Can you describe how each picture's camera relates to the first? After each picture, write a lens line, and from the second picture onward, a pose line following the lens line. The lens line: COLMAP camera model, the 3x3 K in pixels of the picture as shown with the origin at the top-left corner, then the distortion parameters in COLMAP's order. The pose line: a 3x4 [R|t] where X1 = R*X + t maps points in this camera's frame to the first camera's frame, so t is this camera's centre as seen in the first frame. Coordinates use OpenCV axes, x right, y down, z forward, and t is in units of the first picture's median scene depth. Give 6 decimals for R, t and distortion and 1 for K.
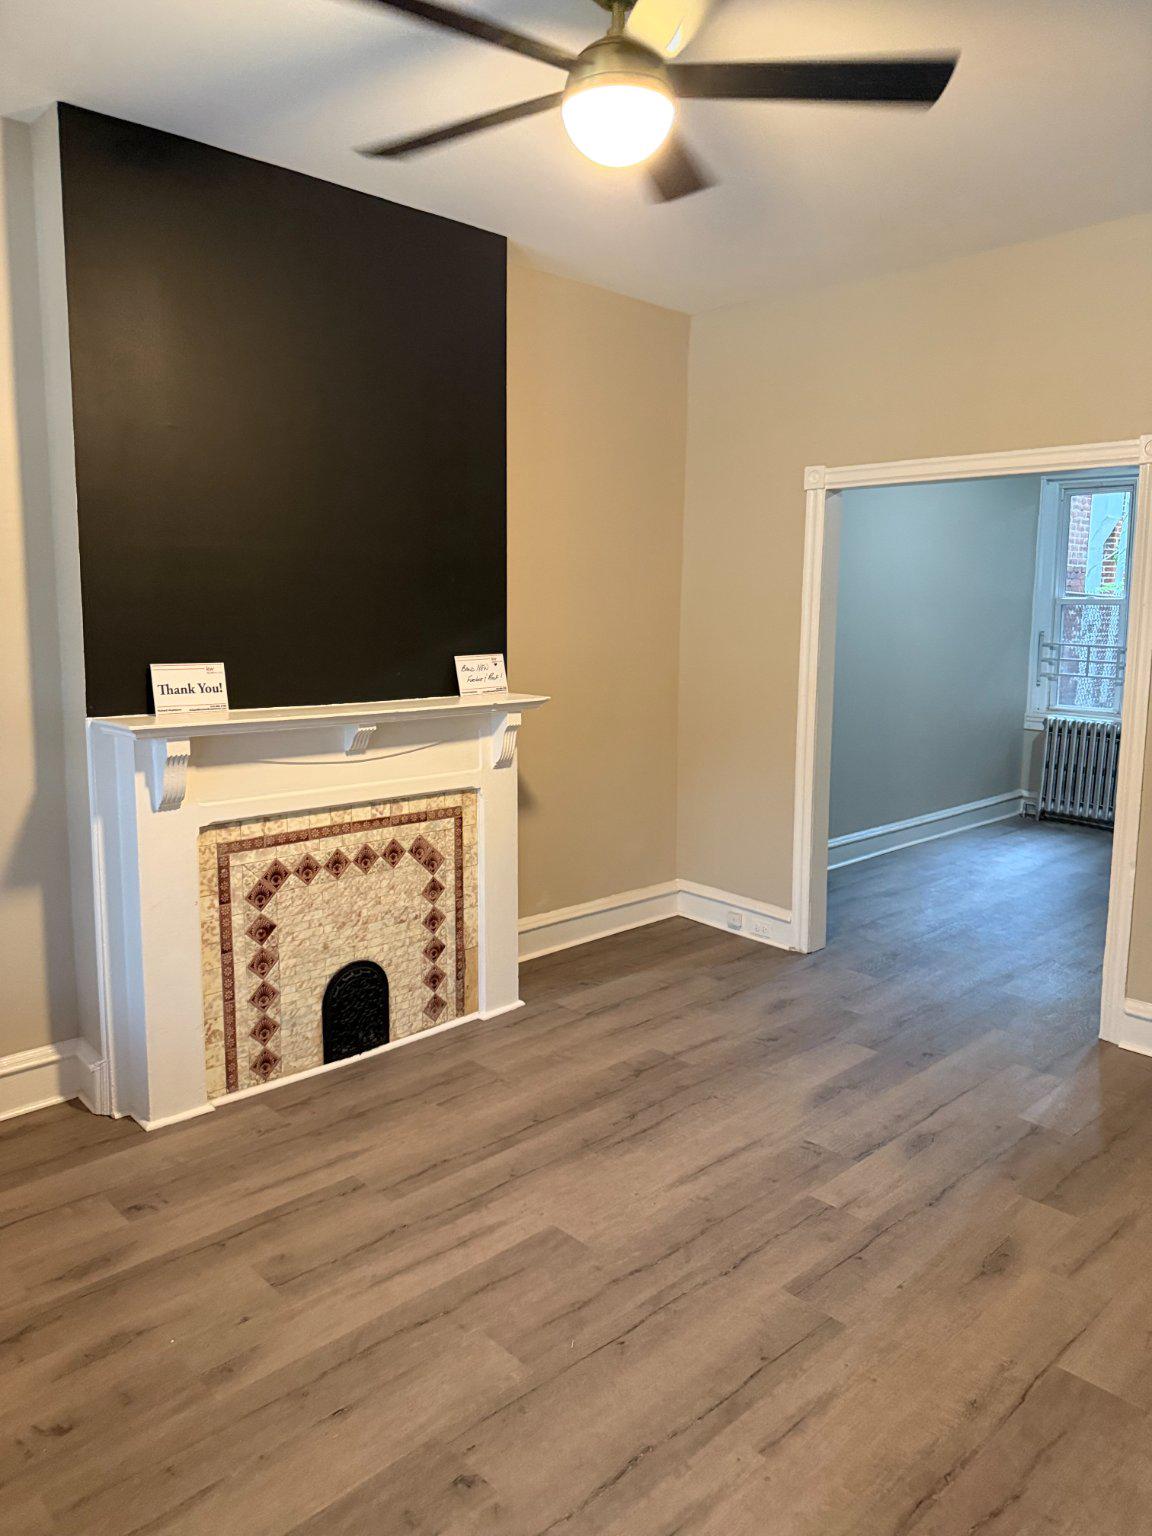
lens RADIAL K [[1062.7, 0, 576.0], [0, 1062.7, 768.0], [0, 0, 1]] dist [0.171026, -0.192234]
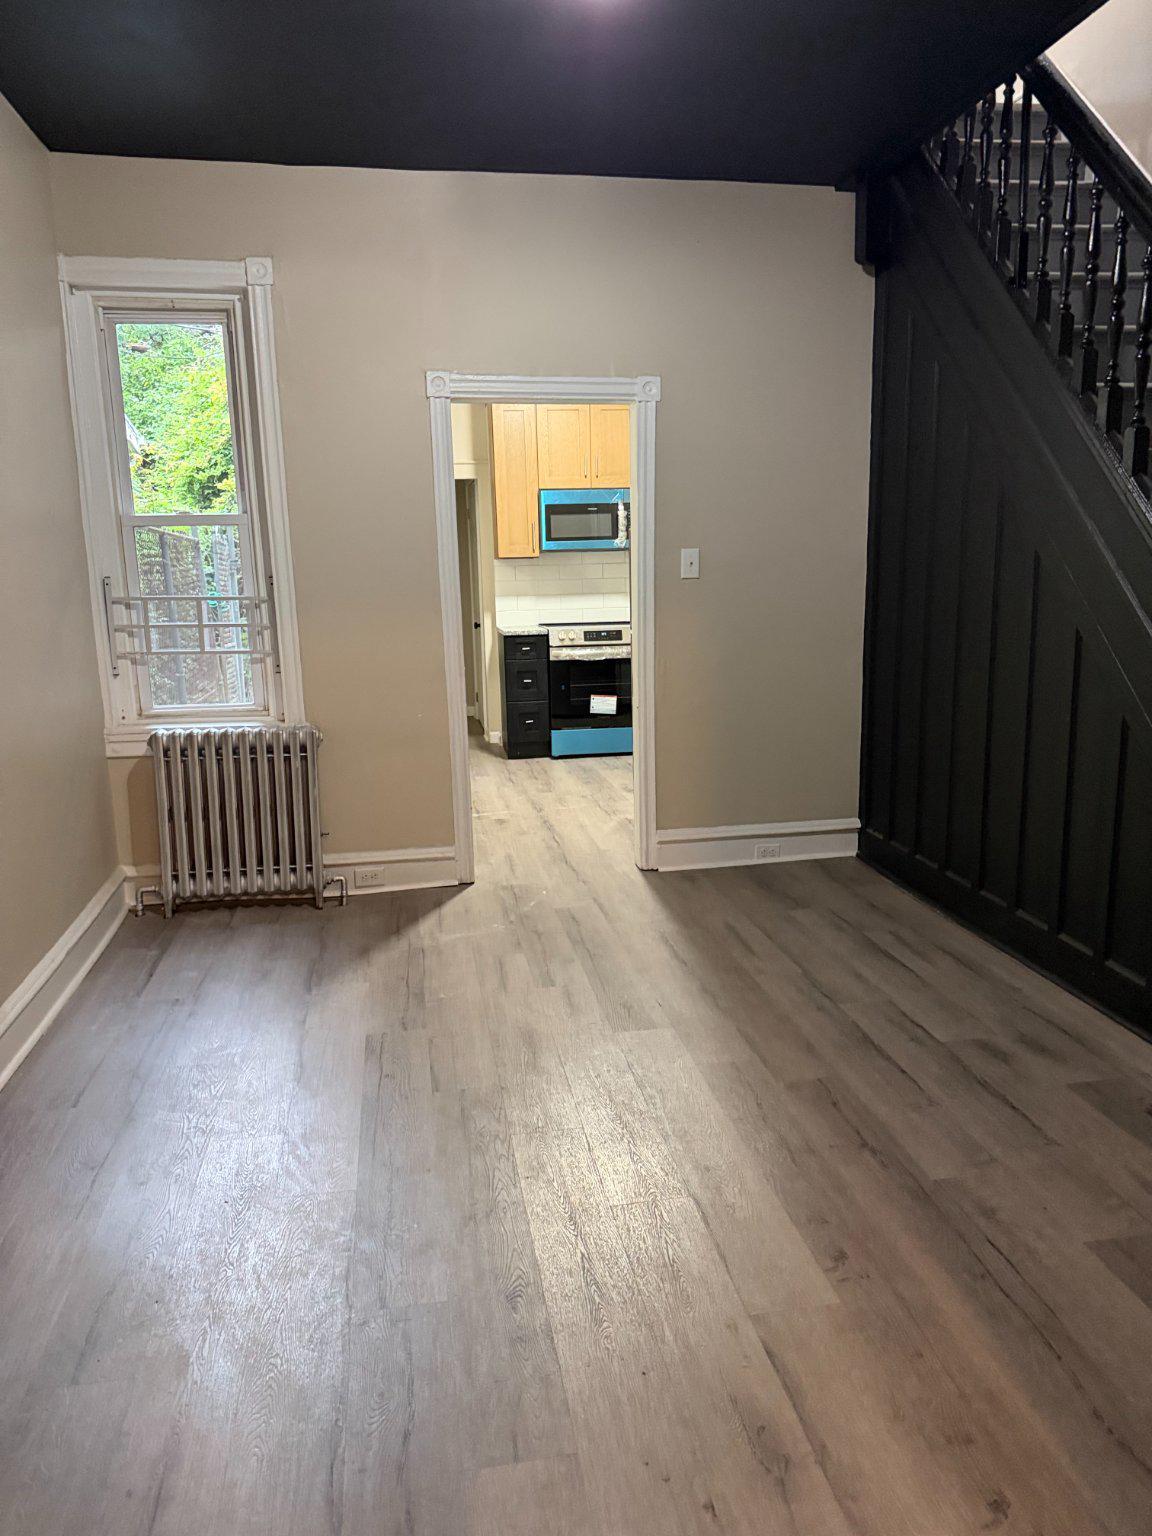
lens RADIAL K [[1062.7, 0, 576.0], [0, 1062.7, 768.0], [0, 0, 1]] dist [0.171026, -0.192234]
pose [[0.546606, -0.184284, 0.816860, 0.164602], [0.158438, 0.980624, 0.115210, -0.097072], [-0.822265, 0.066448, 0.565213, 0.863655]]
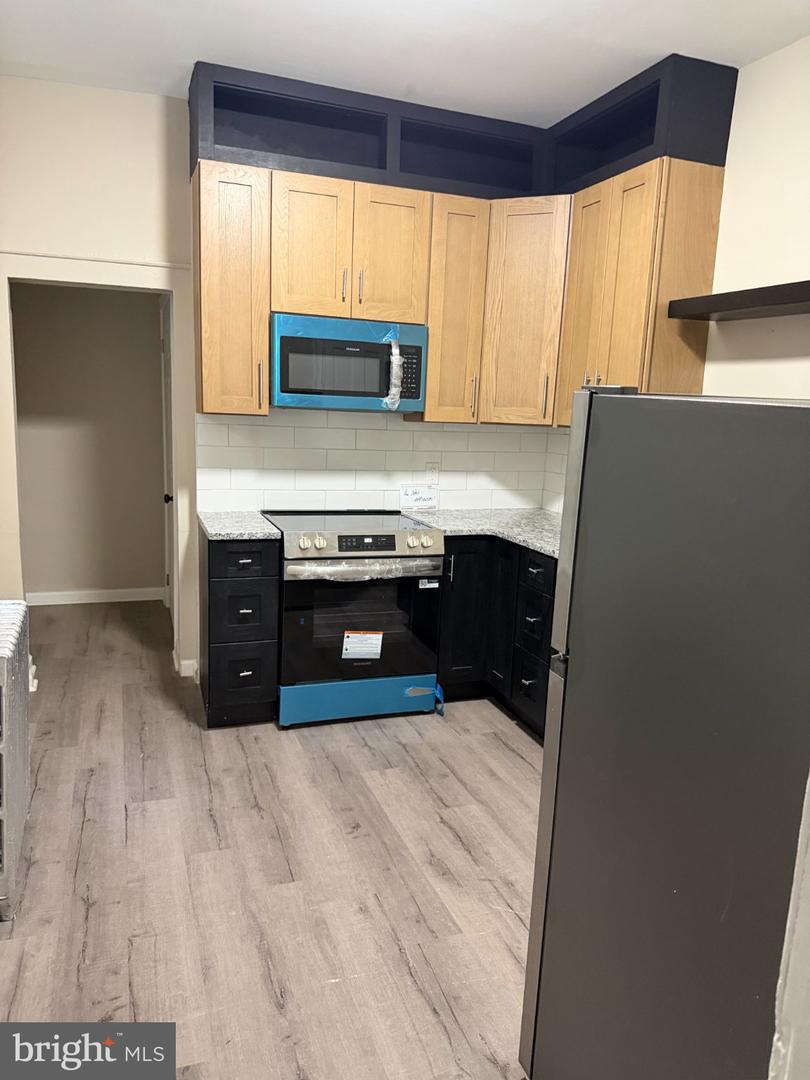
lens RADIAL K [[781.4, 0, 404.8], [0, 781.4, 547.3], [0, 0, 1]] dist [0.143465, -0.232764]
pose [[0.387588, -0.162777, 0.907347, 0.882033], [0.106523, 0.985601, 0.131313, -0.198075], [-0.915657, 0.045758, 0.399347, 1.406032]]
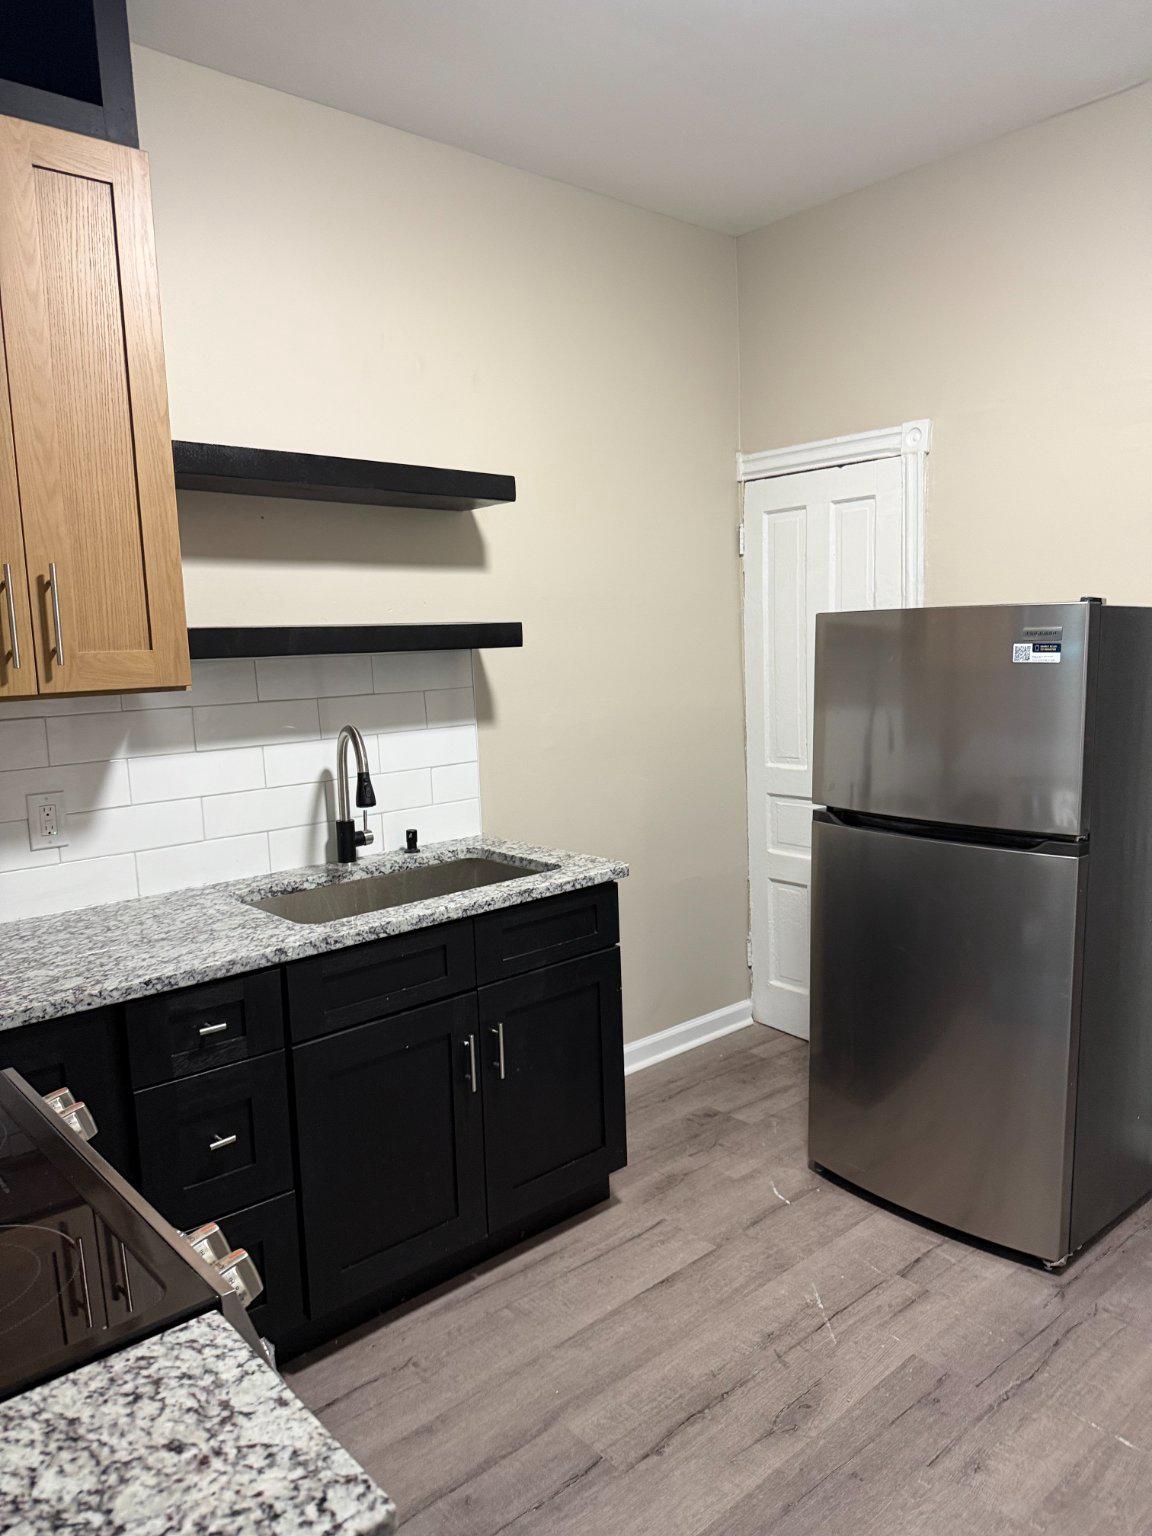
lens RADIAL K [[1078.5, 0, 576.0], [0, 1078.5, 768.0], [0, 0, 1]] dist [-0.008583, -0.005637]
pose [[-0.999569, 0.017714, 0.023412, 1.467802], [0.023587, 0.959368, 0.281171, -0.287527], [-0.017480, 0.281602, -0.959372, 1.999312]]
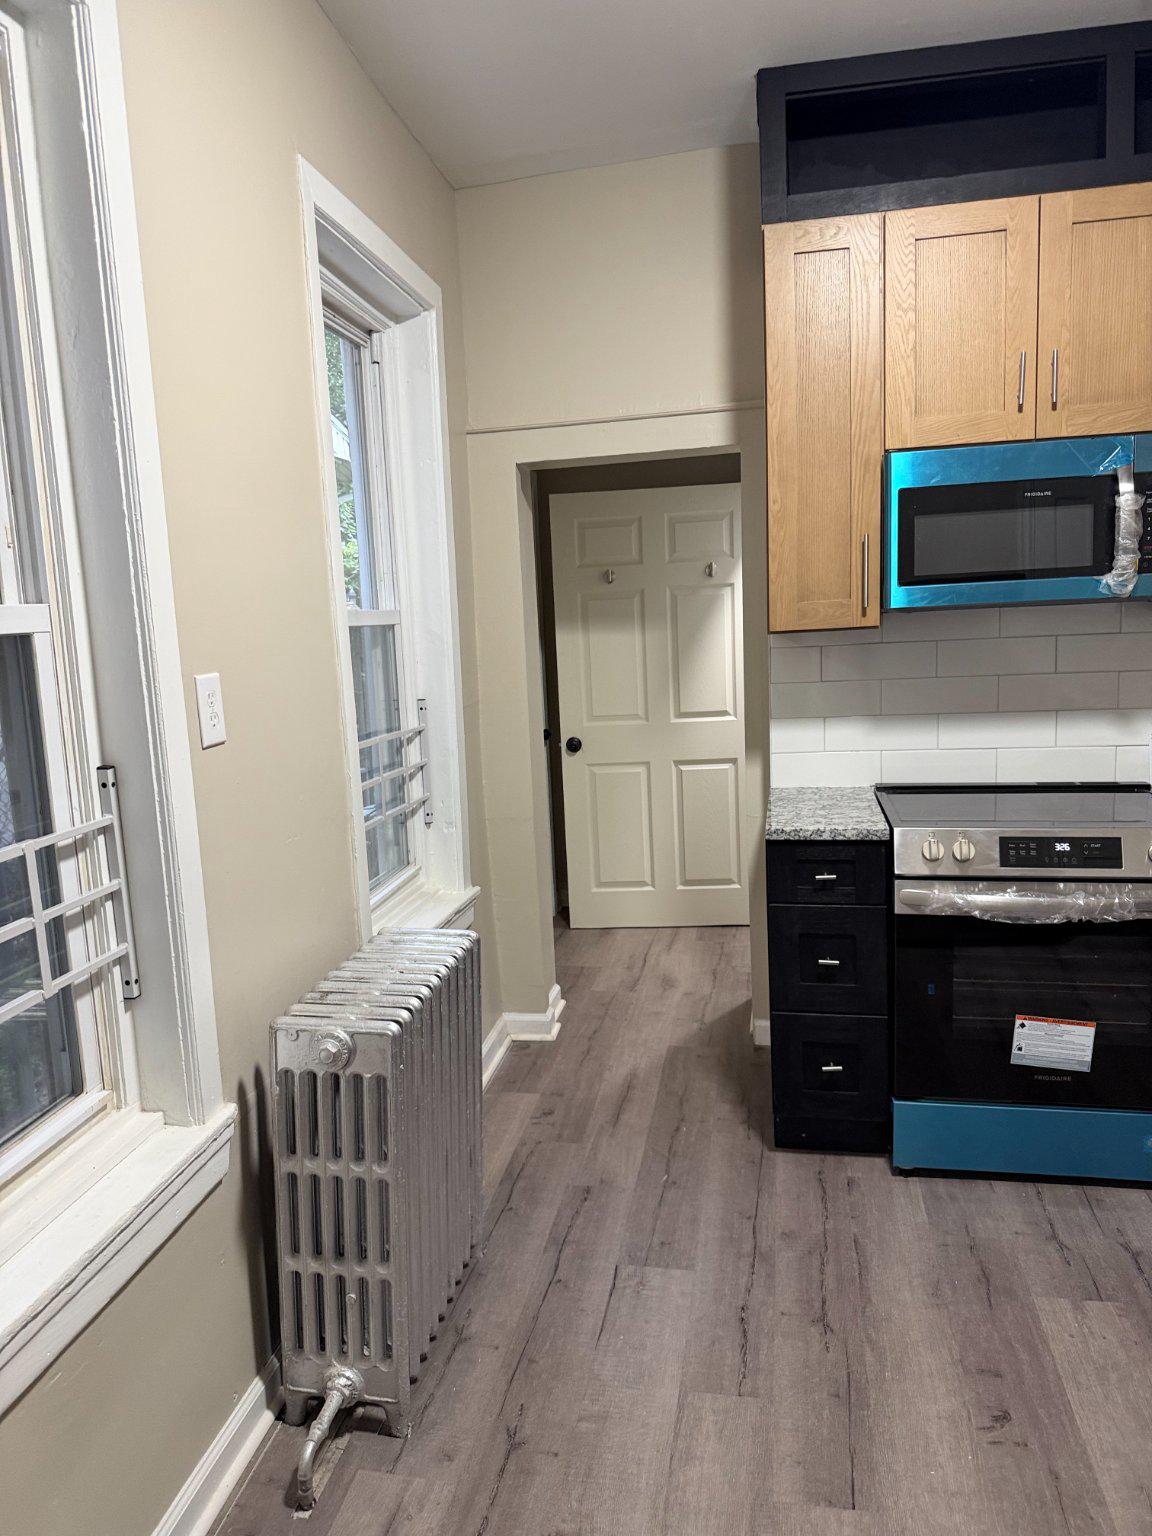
lens RADIAL K [[1123.5, 0, 551.6], [0, 1123.5, 771.2], [0, 0, 1]] dist [0.004426, -0.011225]
pose [[0.809458, -0.136043, 0.571201, 1.030561], [0.144233, 0.989053, 0.031168, -0.203119], [-0.569188, 0.057157, 0.820218, 1.416545]]
